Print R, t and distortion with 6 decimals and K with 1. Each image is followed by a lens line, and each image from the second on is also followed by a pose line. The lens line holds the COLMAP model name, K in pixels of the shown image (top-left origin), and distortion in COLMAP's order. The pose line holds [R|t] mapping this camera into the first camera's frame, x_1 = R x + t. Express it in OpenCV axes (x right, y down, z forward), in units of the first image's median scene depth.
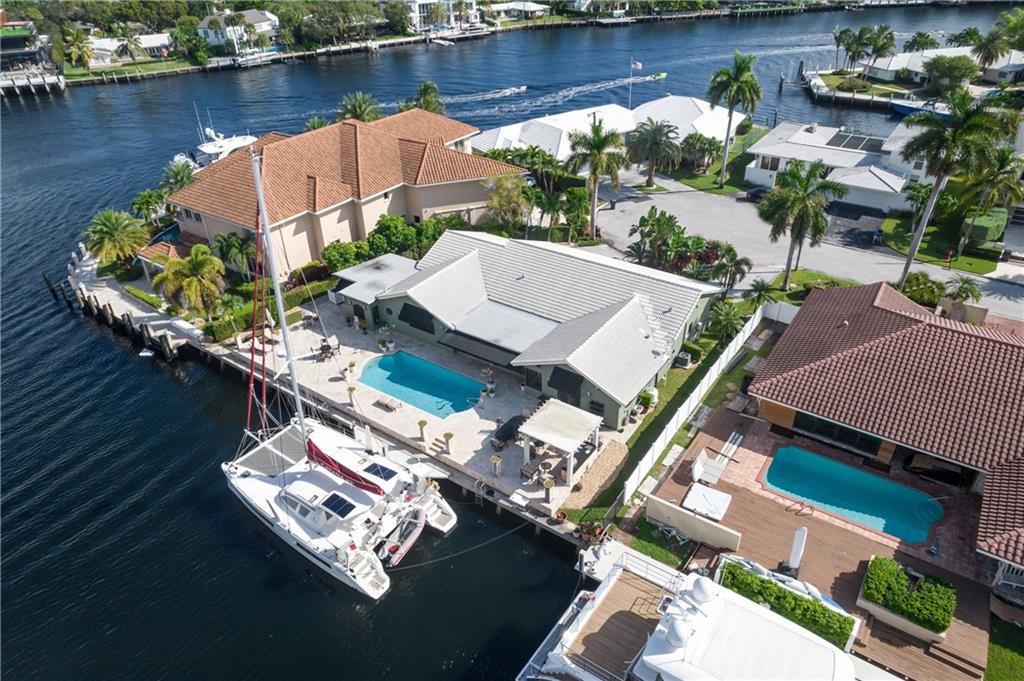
lens RADIAL K [[669.9, 0, 515.5], [0, 669.9, 341.2], [0, 0, 1]] dist [-0.062635, 0.057076]
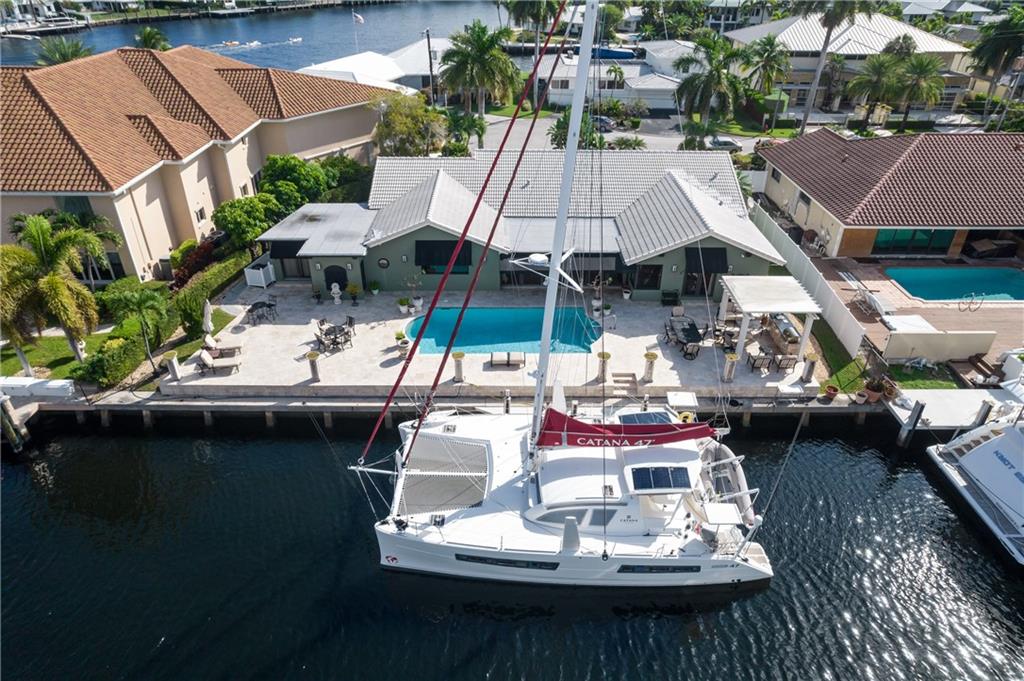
lens RADIAL K [[654.7, 0, 513.8], [0, 654.7, 338.9], [0, 0, 1]] dist [-0.075559, 0.069196]
pose [[0.812605, -0.278733, 0.511842, -0.411921], [0.289786, 0.955202, 0.060106, 0.026577], [-0.505666, 0.099483, 0.856974, 0.329552]]
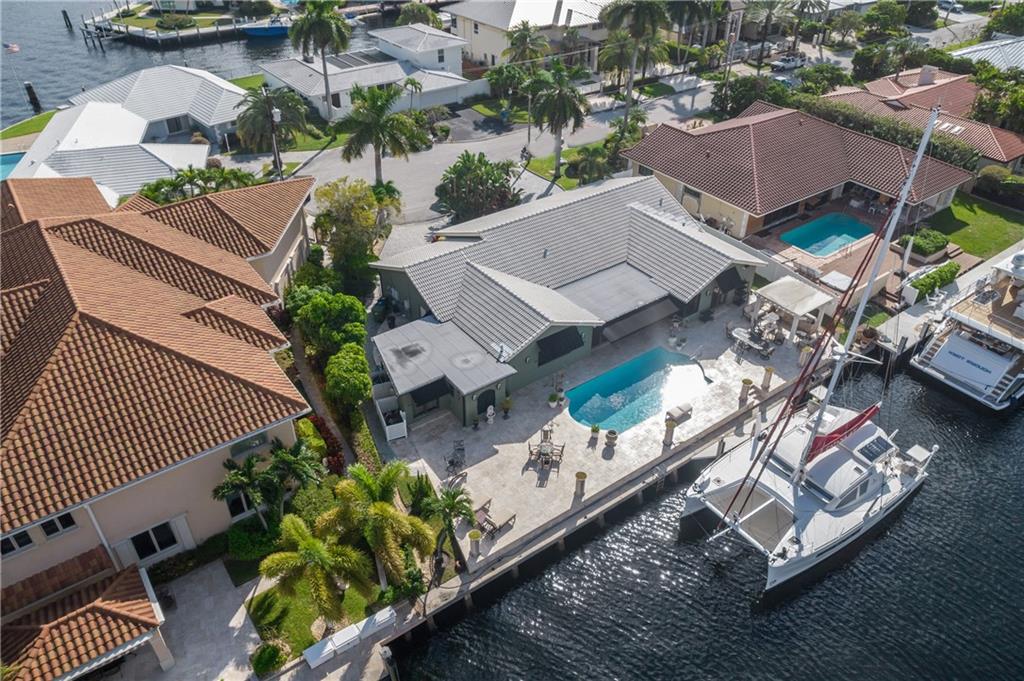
lens RADIAL K [[737.6, 0, 512.0], [0, 737.6, 340.5], [0, 0, 1]] dist [-0.059475, 0.030779]
pose [[0.318461, -0.529929, 0.785976, -0.749598], [0.495024, 0.800077, 0.338863, -0.321119], [-0.808415, 0.281162, 0.517121, 0.520516]]
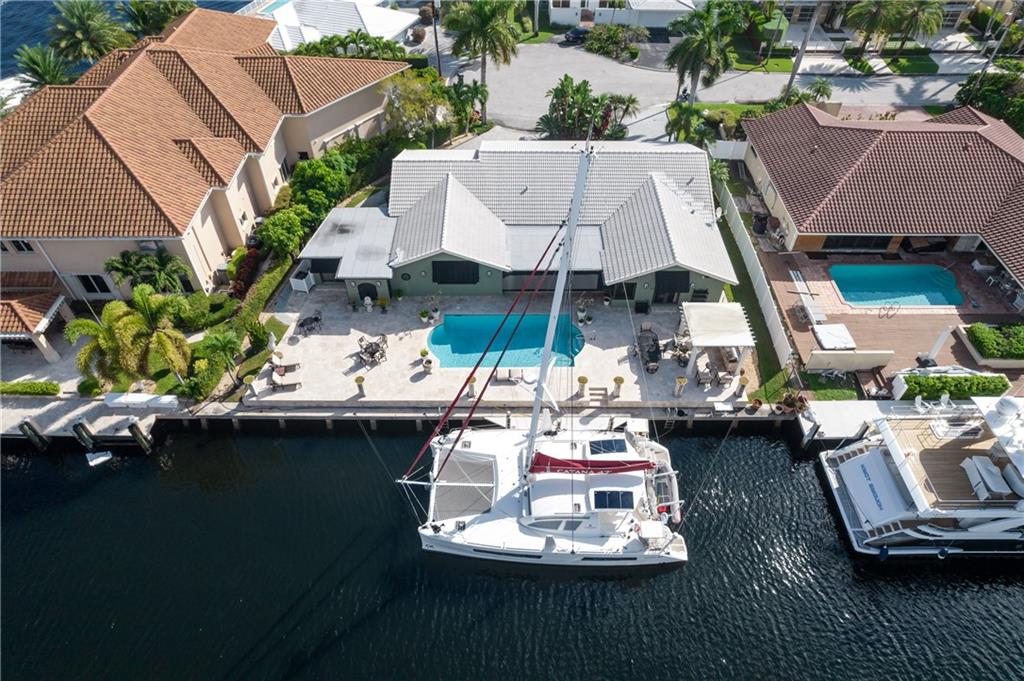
lens RADIAL K [[654.7, 0, 513.8], [0, 654.7, 338.9], [0, 0, 1]] dist [-0.075559, 0.069196]
pose [[0.814614, -0.397598, 0.422280, -0.418506], [0.289642, 0.909648, 0.297738, -0.164278], [-0.502506, -0.120231, 0.856173, 0.204102]]
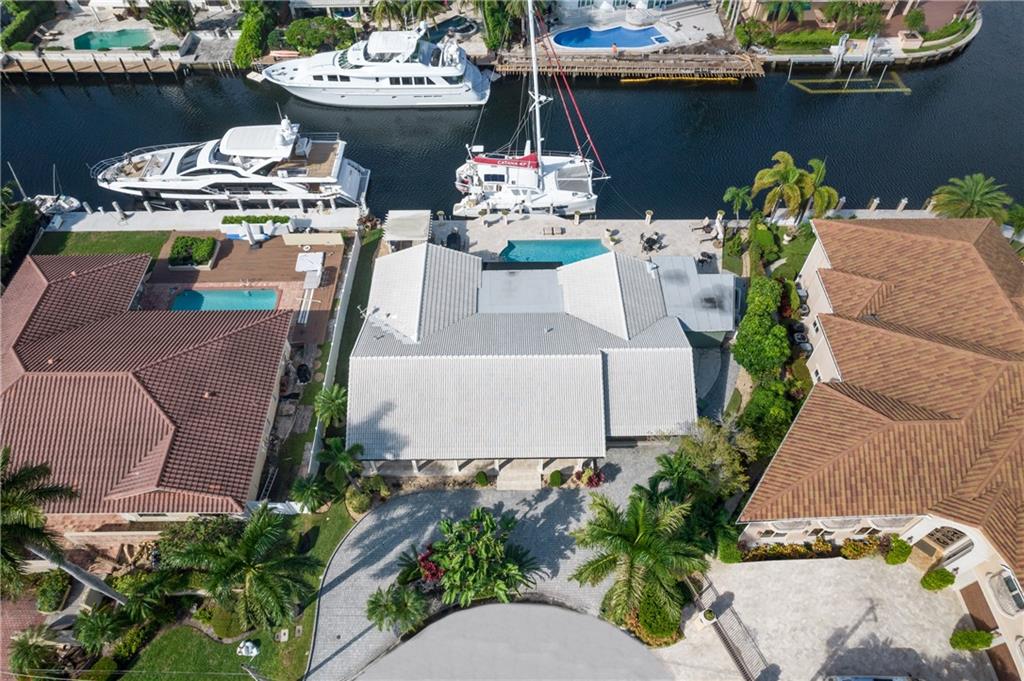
lens RADIAL K [[654.7, 0, 513.8], [0, 654.7, 338.9], [0, 0, 1]] dist [-0.075559, 0.069196]
pose [[-0.811761, 0.478397, -0.334933, 0.320436], [-0.295088, 0.158907, 0.942163, -0.837208], [0.503951, 0.863646, 0.012175, 0.890719]]
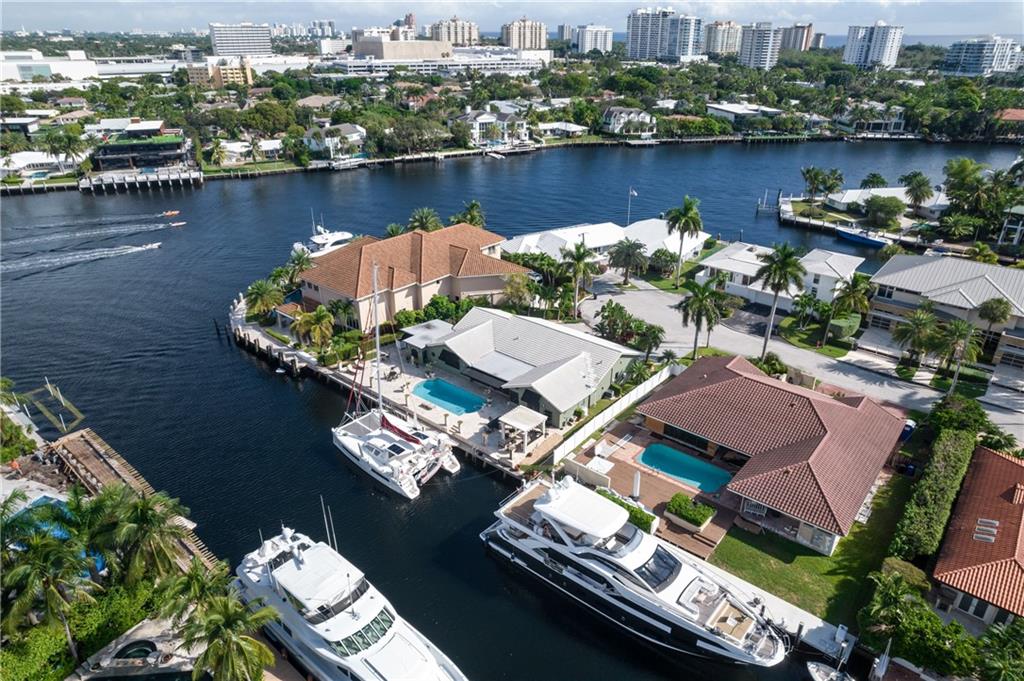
lens RADIAL K [[657.8, 0, 514.2], [0, 657.8, 341.0], [0, 0, 1]] dist [-0.068534, 0.065547]
pose [[0.995382, 0.064142, -0.071411, 0.106275], [-0.072125, 0.990686, -0.115494, 0.084371], [0.063338, 0.120111, 0.990738, -0.510979]]
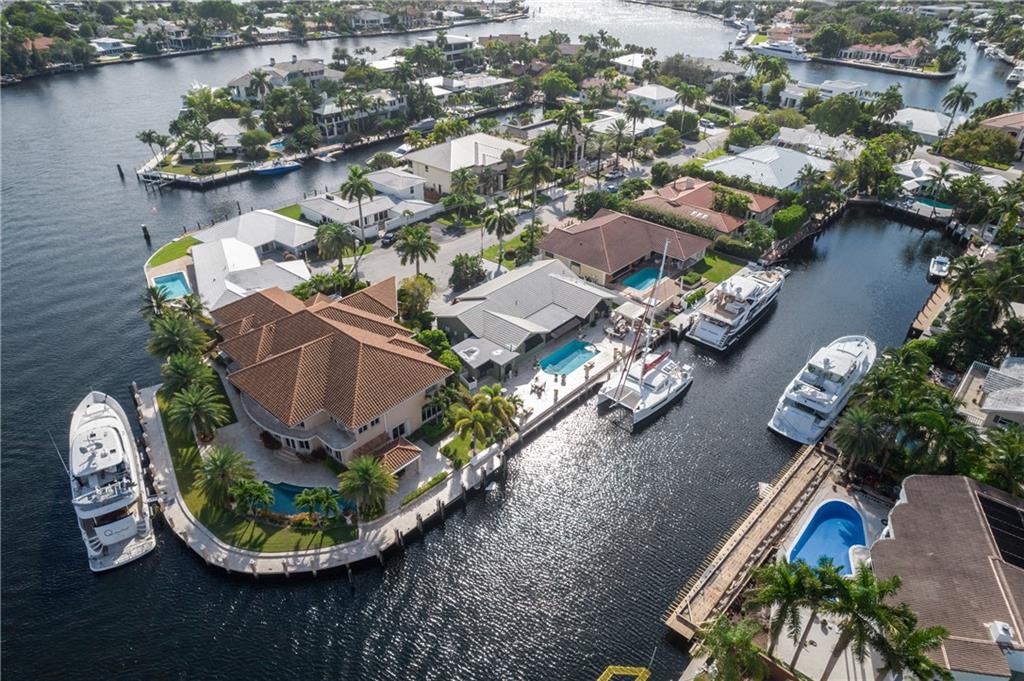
lens RADIAL K [[657.8, 0, 514.2], [0, 657.8, 341.0], [0, 0, 1]] dist [-0.068534, 0.065547]
pose [[0.118782, -0.508276, 0.852963, -1.452470], [0.521787, 0.762819, 0.381897, -0.647977], [-0.844766, 0.399702, 0.355821, 0.368073]]
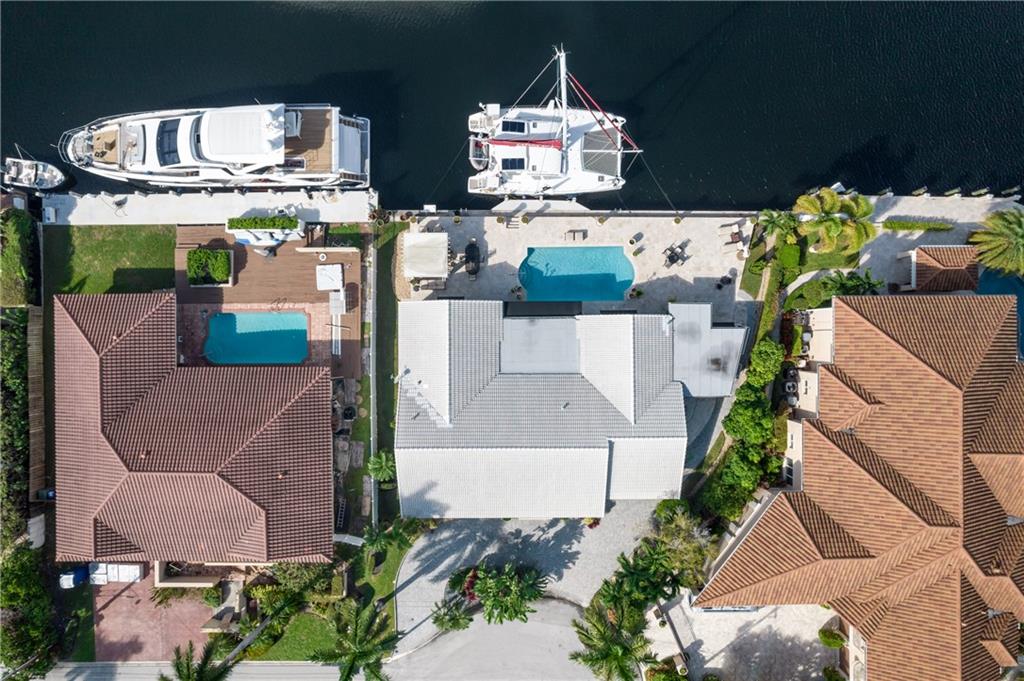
lens RADIAL K [[654.7, 0, 513.8], [0, 654.7, 338.9], [0, 0, 1]] dist [-0.075559, 0.069196]
pose [[-0.816290, 0.576849, 0.030260, -0.015642], [-0.291937, -0.457185, 0.840092, -0.790526], [0.498441, 0.676925, 0.541599, 0.318777]]
